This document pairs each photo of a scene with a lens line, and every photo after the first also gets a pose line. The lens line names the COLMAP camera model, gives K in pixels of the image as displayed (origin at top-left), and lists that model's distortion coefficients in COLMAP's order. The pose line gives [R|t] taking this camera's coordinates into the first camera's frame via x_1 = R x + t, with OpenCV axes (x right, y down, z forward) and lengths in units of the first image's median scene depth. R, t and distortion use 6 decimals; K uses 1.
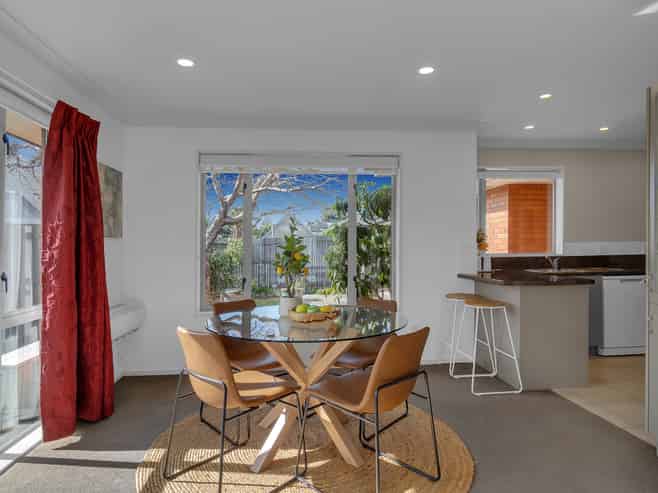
lens RADIAL K [[383.0, 0, 329.0], [0, 383.0, 246.5], [0, 0, 1]] dist [-0.003582, -0.002278]
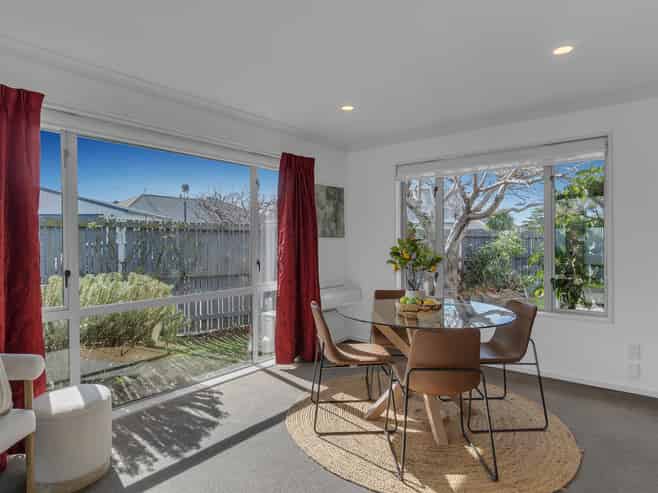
lens RADIAL K [[383.0, 0, 329.0], [0, 383.0, 246.5], [0, 0, 1]] dist [-0.003582, -0.002278]
pose [[0.721406, 0.015568, -0.692337, 0.536179], [0.000572, 0.999734, 0.023076, -0.029162], [0.692512, -0.017043, 0.721205, -0.022097]]
